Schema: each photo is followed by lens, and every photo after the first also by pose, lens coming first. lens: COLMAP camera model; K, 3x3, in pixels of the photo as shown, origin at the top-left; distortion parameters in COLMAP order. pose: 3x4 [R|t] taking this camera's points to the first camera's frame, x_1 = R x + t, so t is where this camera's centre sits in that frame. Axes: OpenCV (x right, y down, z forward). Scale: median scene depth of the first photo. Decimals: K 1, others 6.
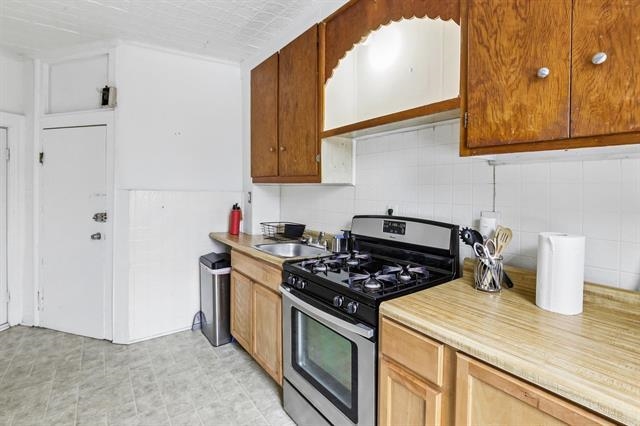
lens RADIAL K [[292.8, 0, 320.4], [0, 292.8, 204.9], [0, 0, 1]] dist [-0.010853, 0.000113]
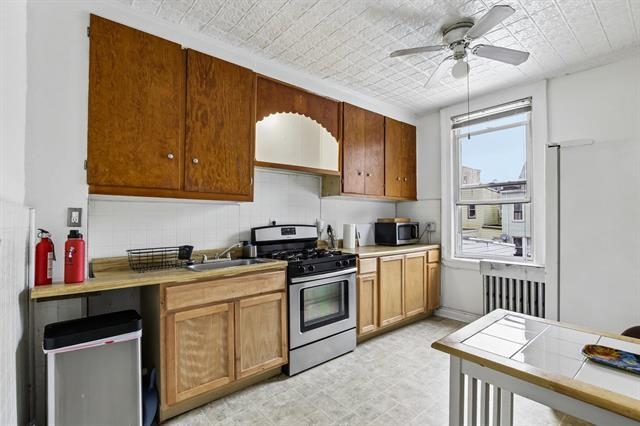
lens RADIAL K [[302.1, 0, 319.9], [0, 302.1, 221.1], [0, 0, 1]] dist [-0.000269, 0.000001]
pose [[-0.036060, -0.028102, 0.998954, -1.315346], [0.043569, 0.998610, 0.029665, -0.021222], [-0.998399, 0.044593, -0.034785, 0.798380]]
